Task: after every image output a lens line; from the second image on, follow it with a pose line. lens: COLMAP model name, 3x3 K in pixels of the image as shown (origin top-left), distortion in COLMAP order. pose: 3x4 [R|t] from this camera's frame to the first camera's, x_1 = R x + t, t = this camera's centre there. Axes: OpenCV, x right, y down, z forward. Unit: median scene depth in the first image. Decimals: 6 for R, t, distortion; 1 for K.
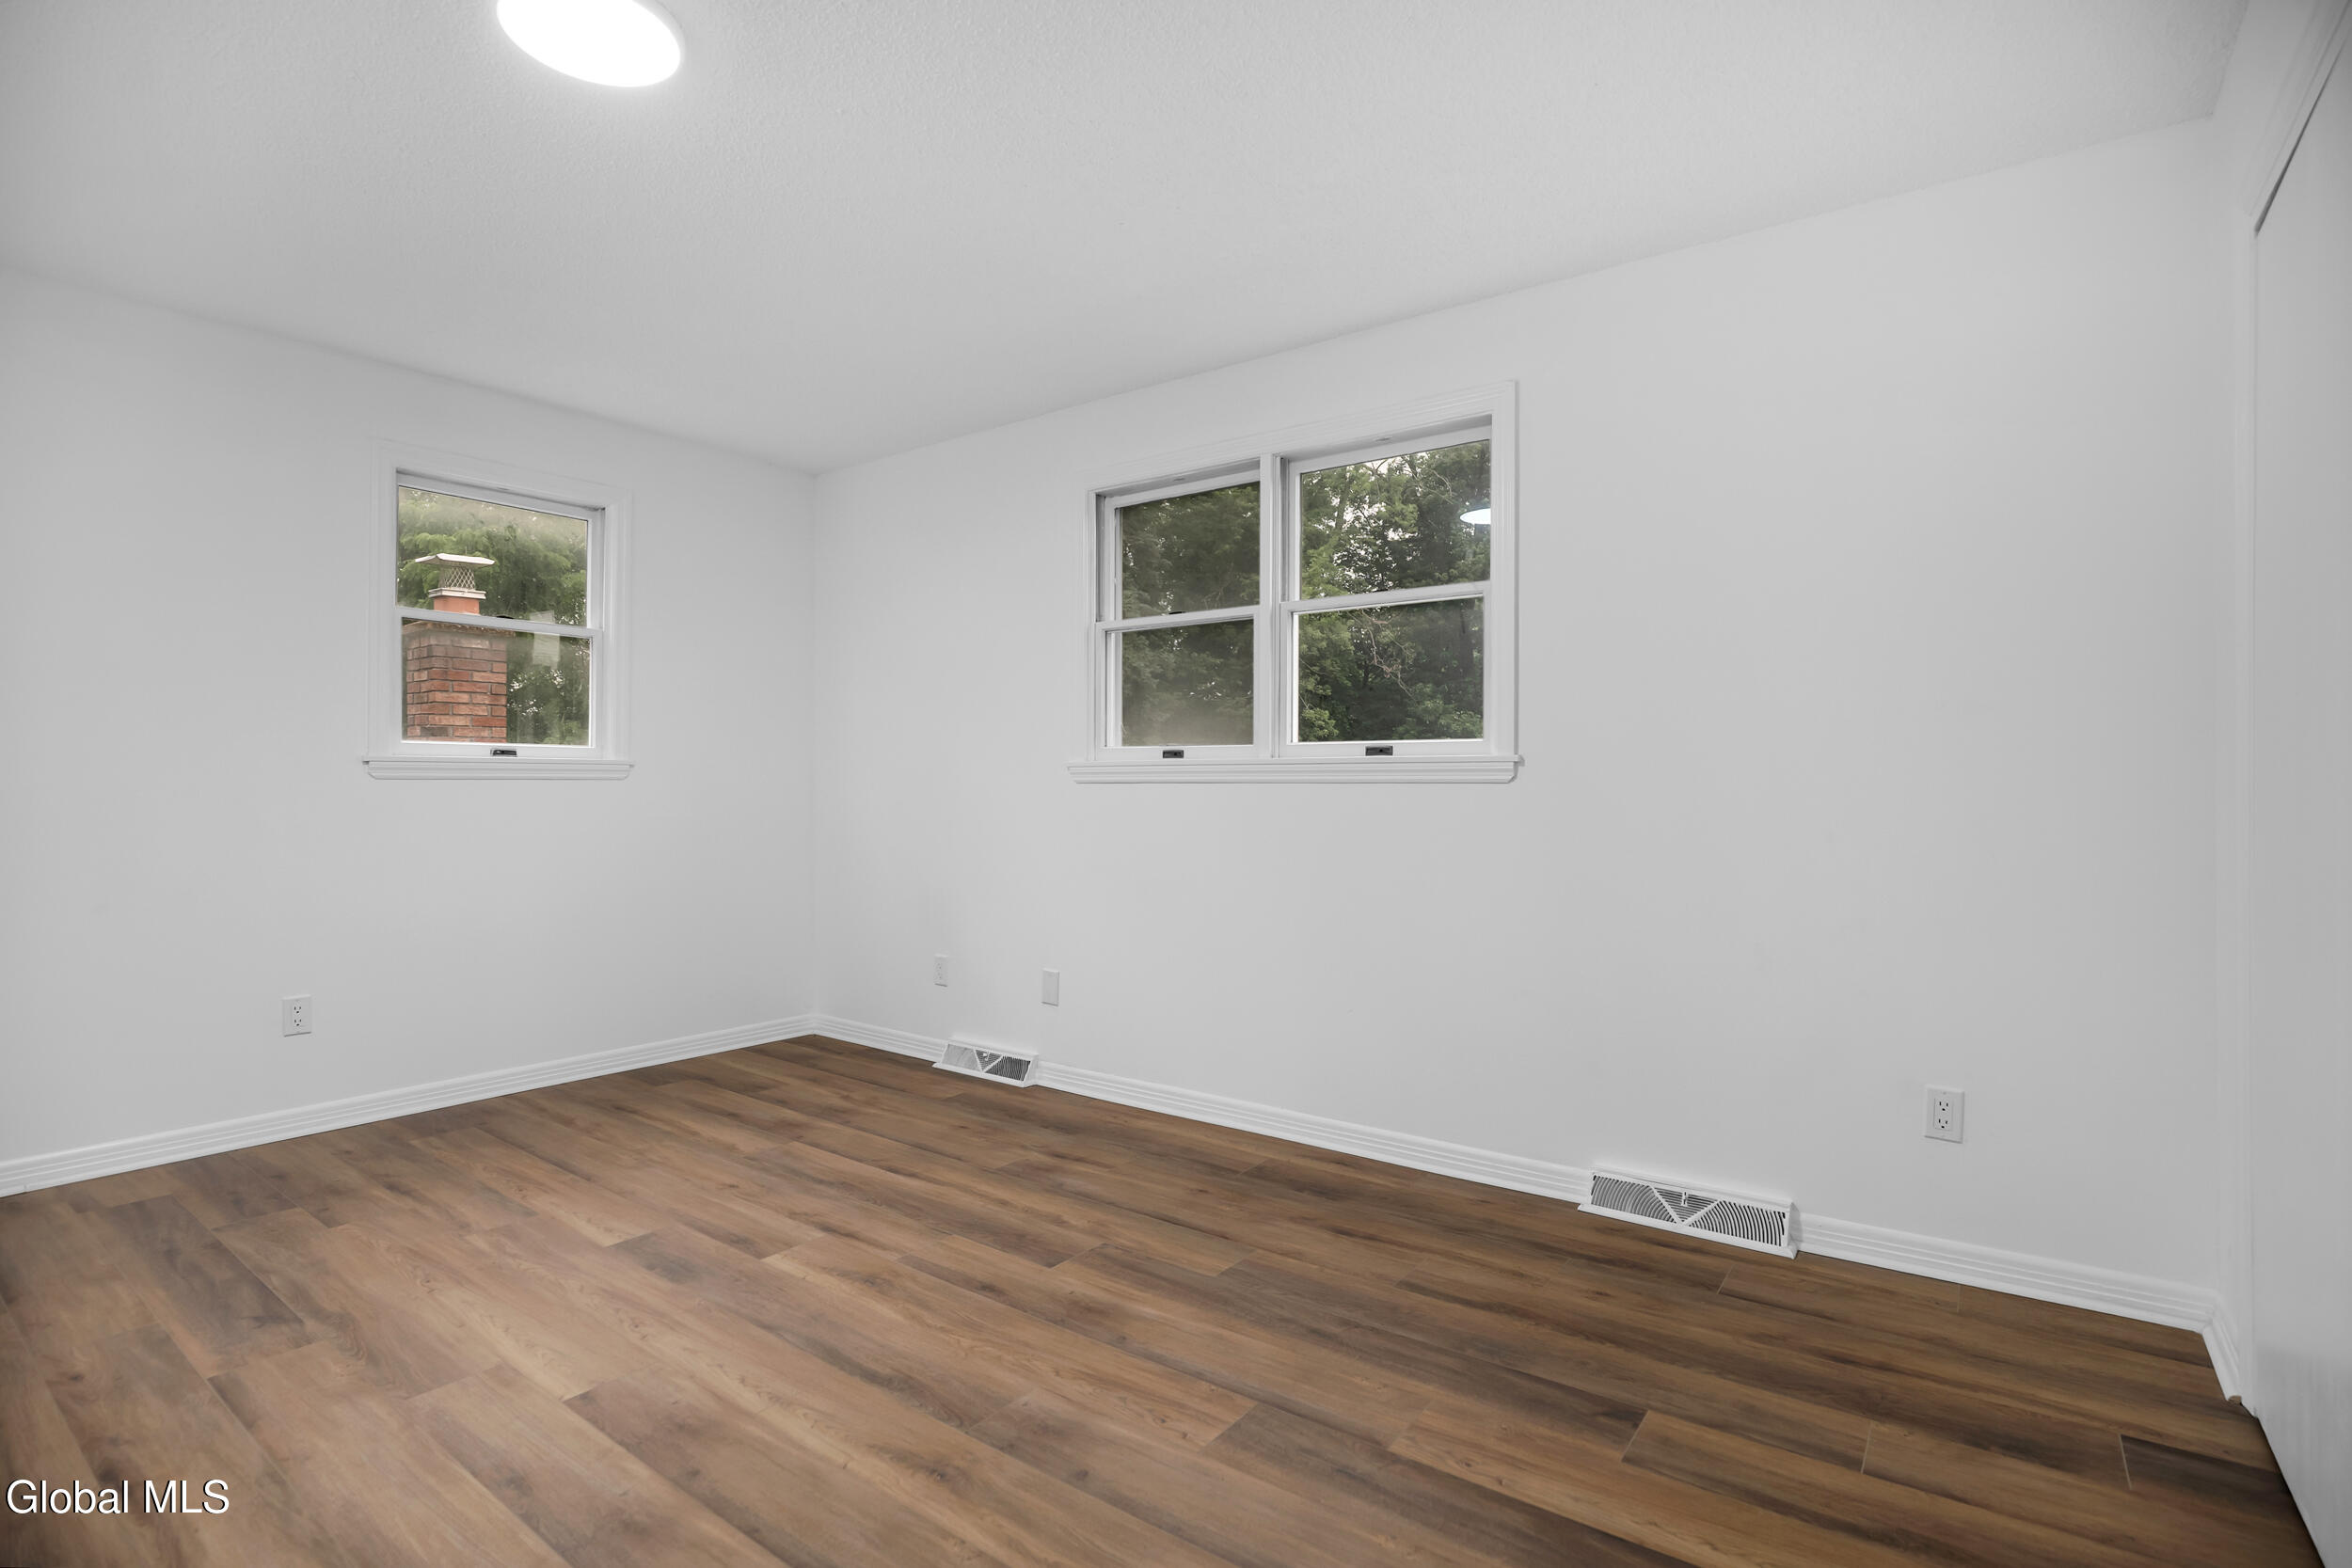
lens RADIAL K [[1134.5, 0, 1189.4], [0, 1134.5, 789.1], [0, 0, 1]] dist [-0.001559, -0.001537]
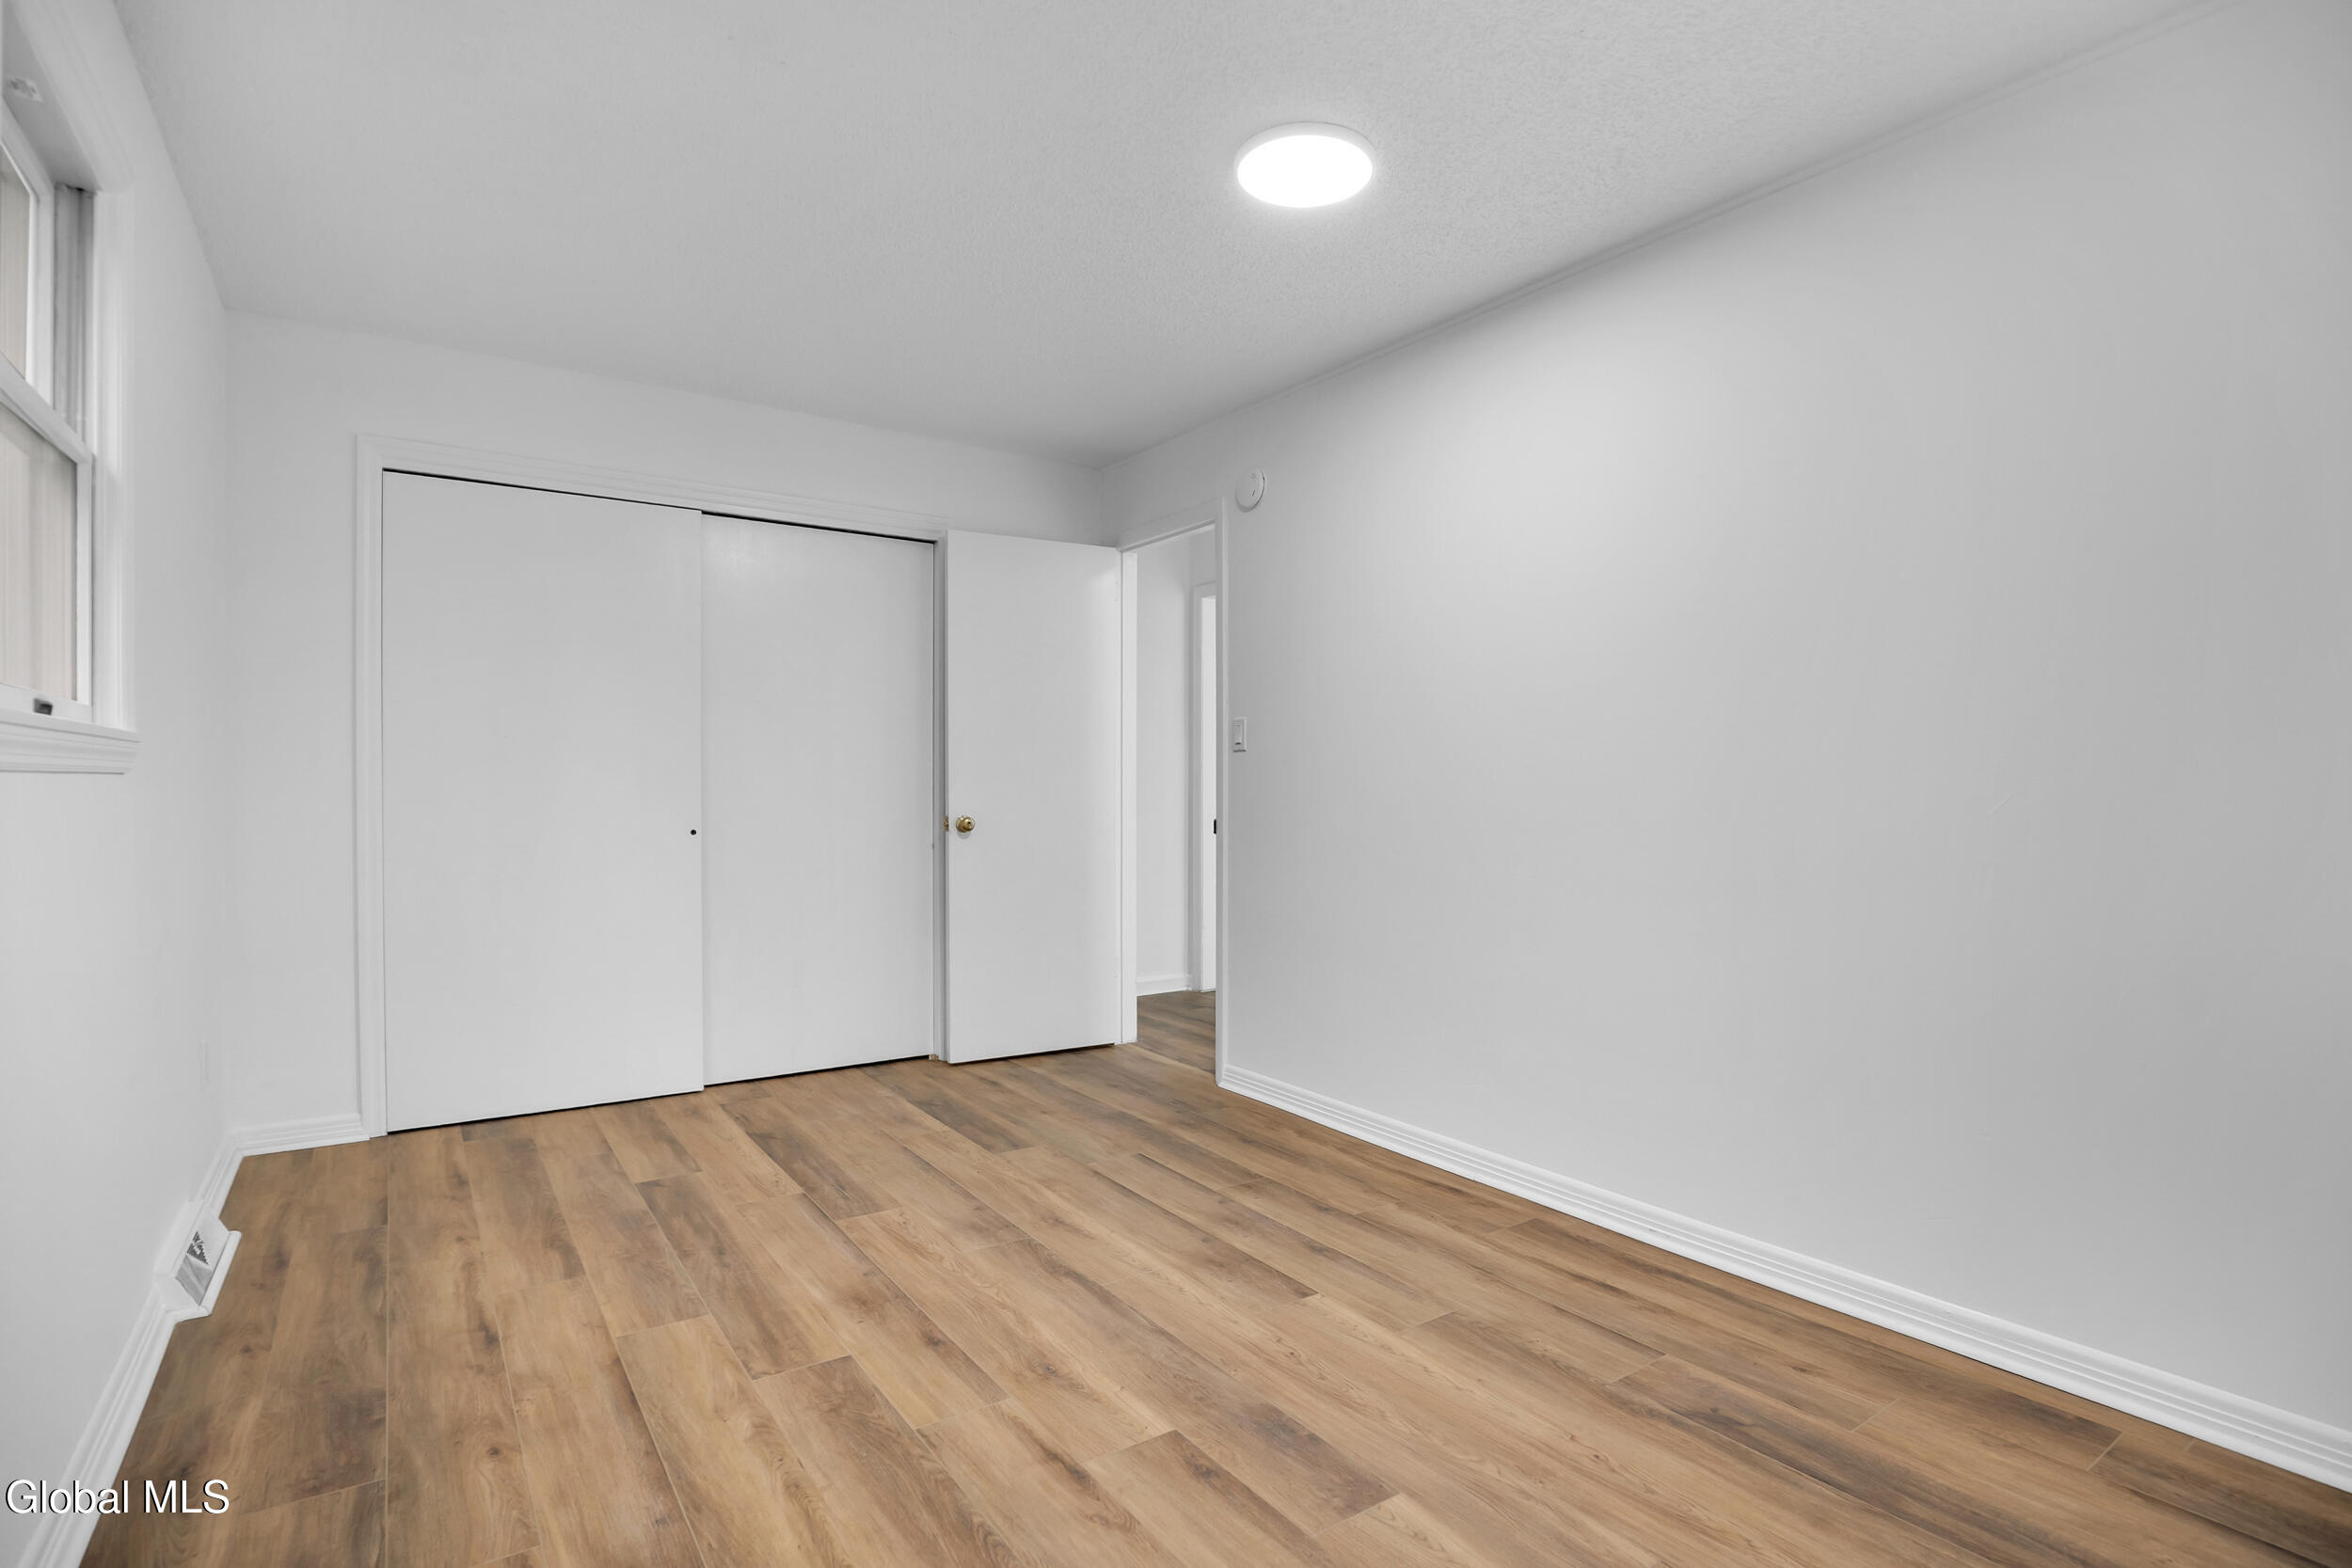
lens RADIAL K [[1134.5, 0, 1174.9], [0, 1134.5, 784.4], [0, 0, 1]] dist [-0.001559, -0.001537]
pose [[-0.945397, -0.001047, 0.325918, -0.702762], [-0.001099, 0.999999, 0.000025, -0.004913], [-0.325918, -0.000335, -0.945398, 1.928533]]
